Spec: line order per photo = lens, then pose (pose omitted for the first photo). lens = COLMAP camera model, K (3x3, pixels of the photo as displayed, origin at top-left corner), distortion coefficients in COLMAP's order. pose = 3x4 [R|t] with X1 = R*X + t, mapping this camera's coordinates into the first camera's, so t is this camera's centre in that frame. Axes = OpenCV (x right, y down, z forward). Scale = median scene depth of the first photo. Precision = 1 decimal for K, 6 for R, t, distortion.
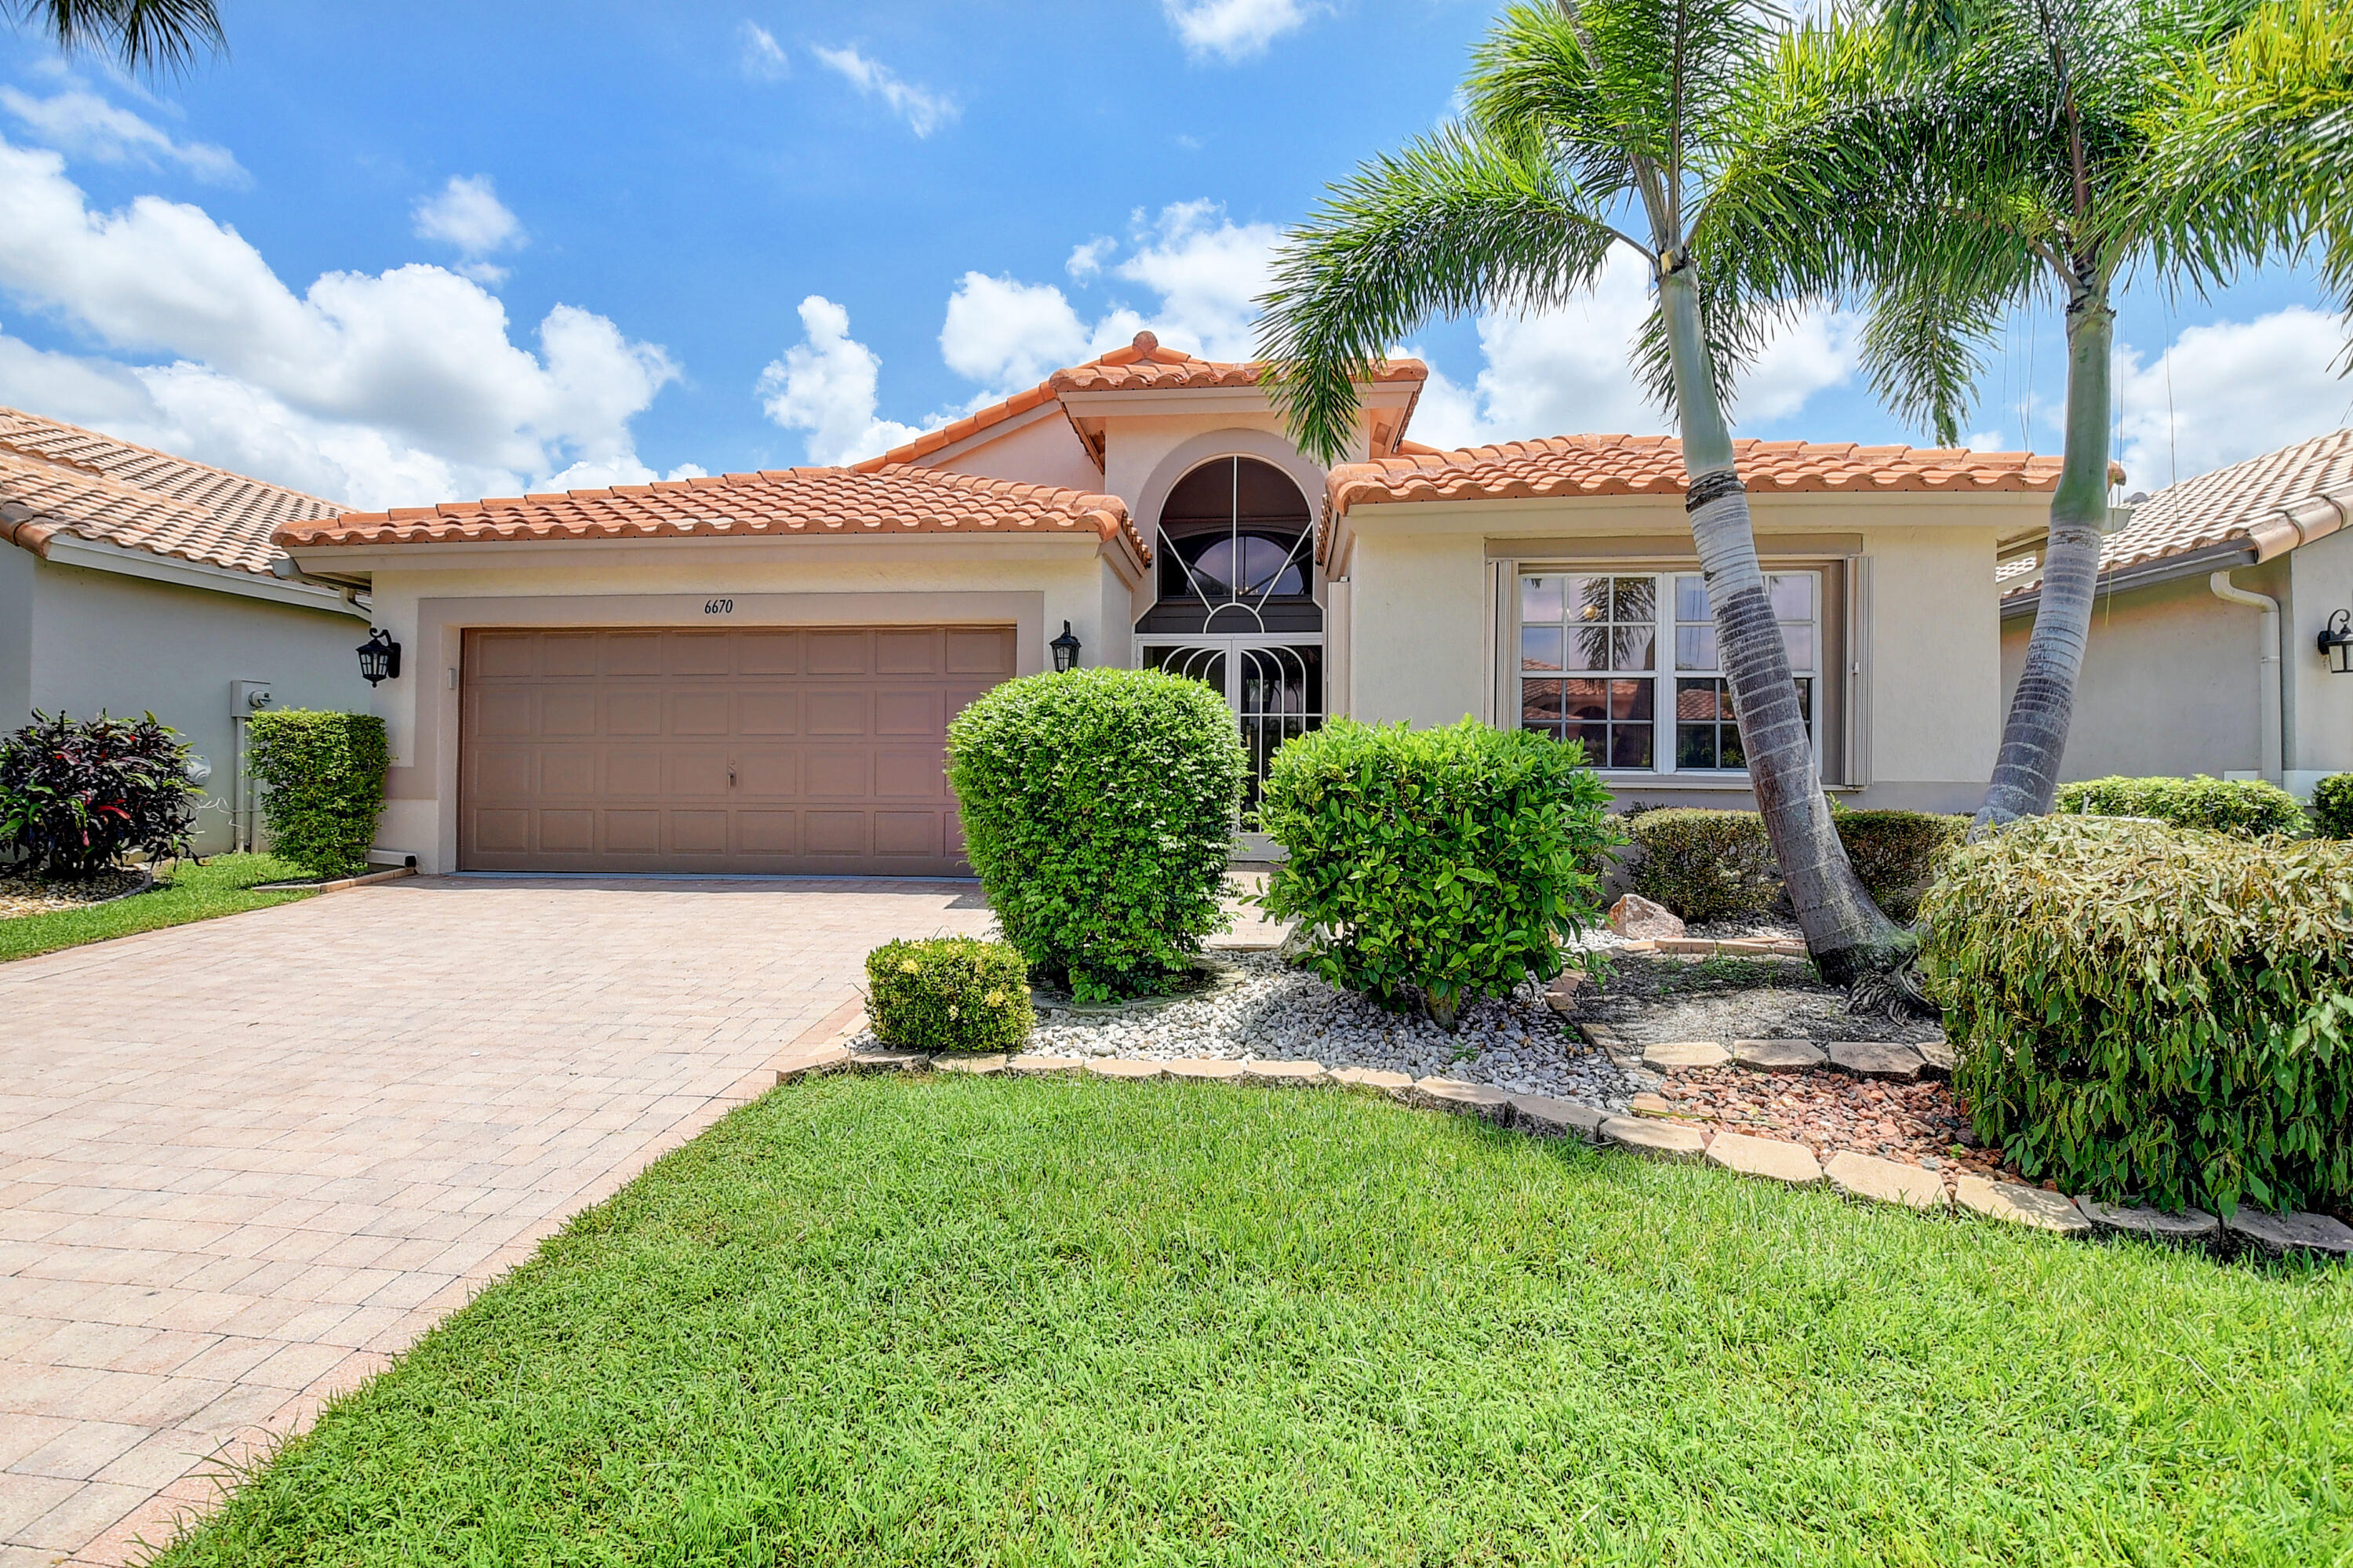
lens RADIAL K [[1042.6, 0, 1176.9], [0, 1042.6, 784.2], [0, 0, 1]] dist [0.004453, -0.012317]
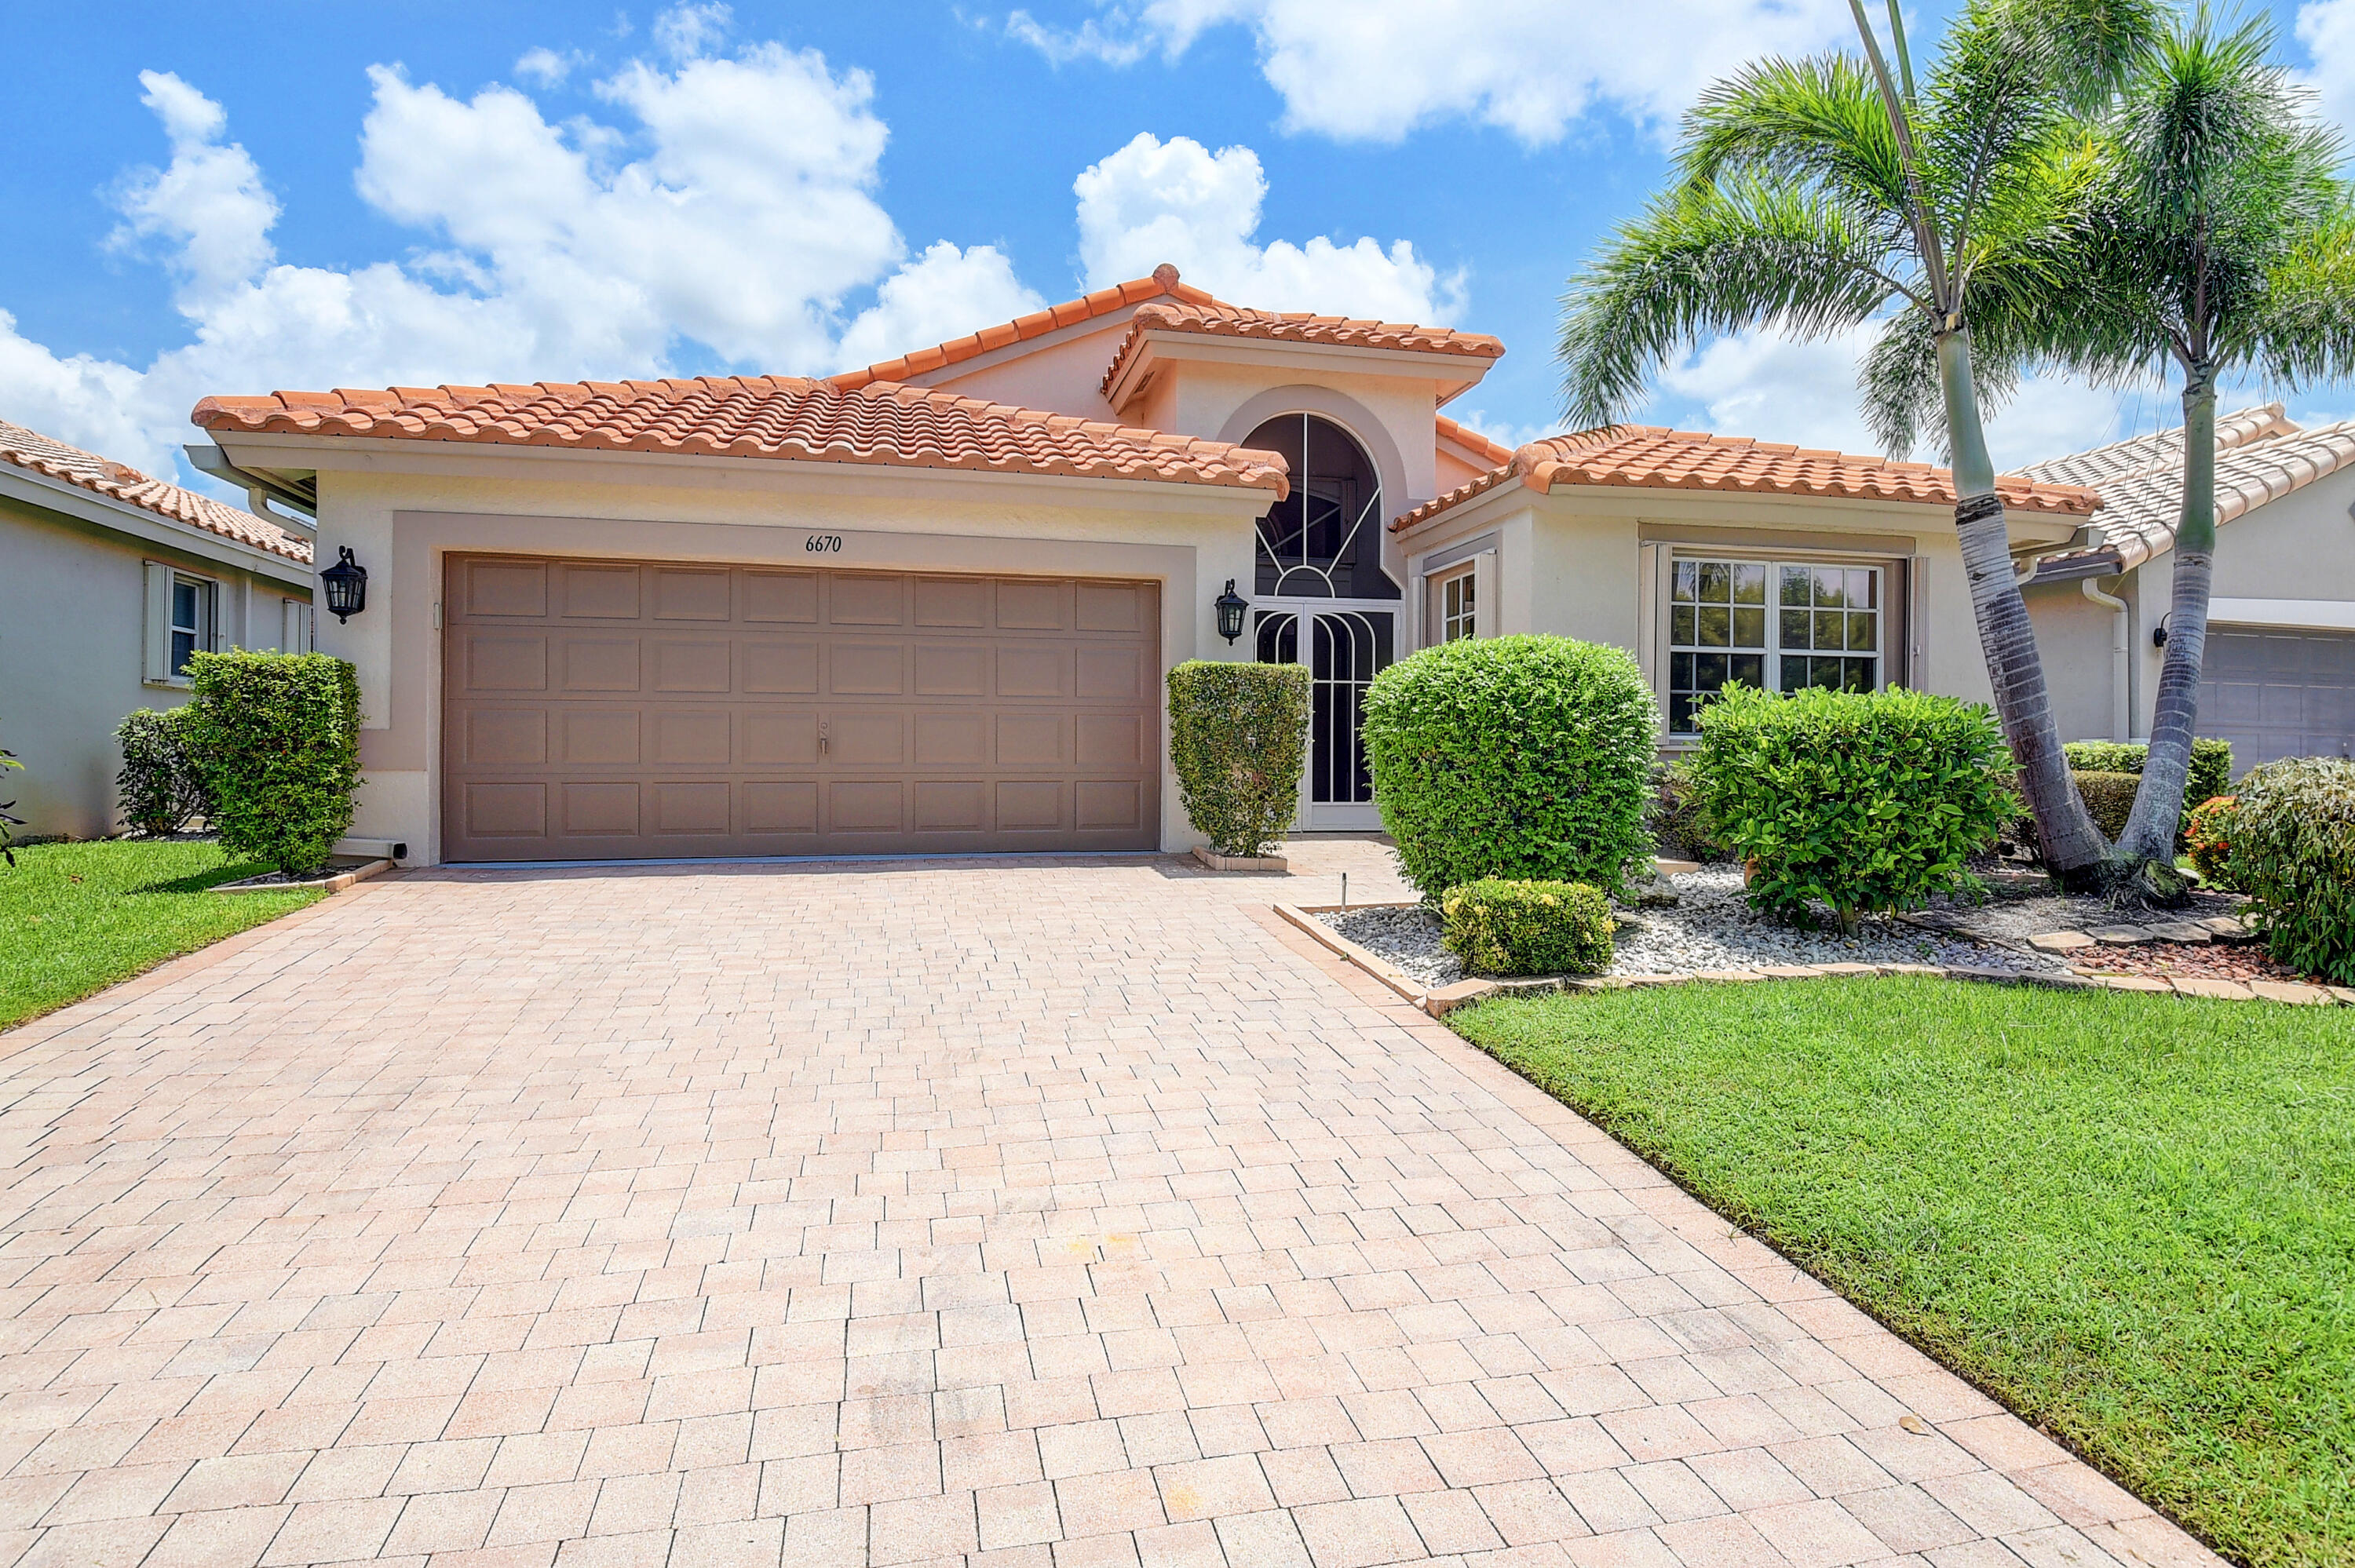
lens RADIAL K [[1221.7, 0, 1176.8], [0, 1221.7, 785.6], [0, 0, 1]] dist [0.006528, -0.002708]
pose [[0.946057, -0.010326, 0.323837, -0.486522], [0.004445, 0.999812, 0.018895, 0.011387], [-0.323971, -0.016436, 0.945924, -0.052228]]
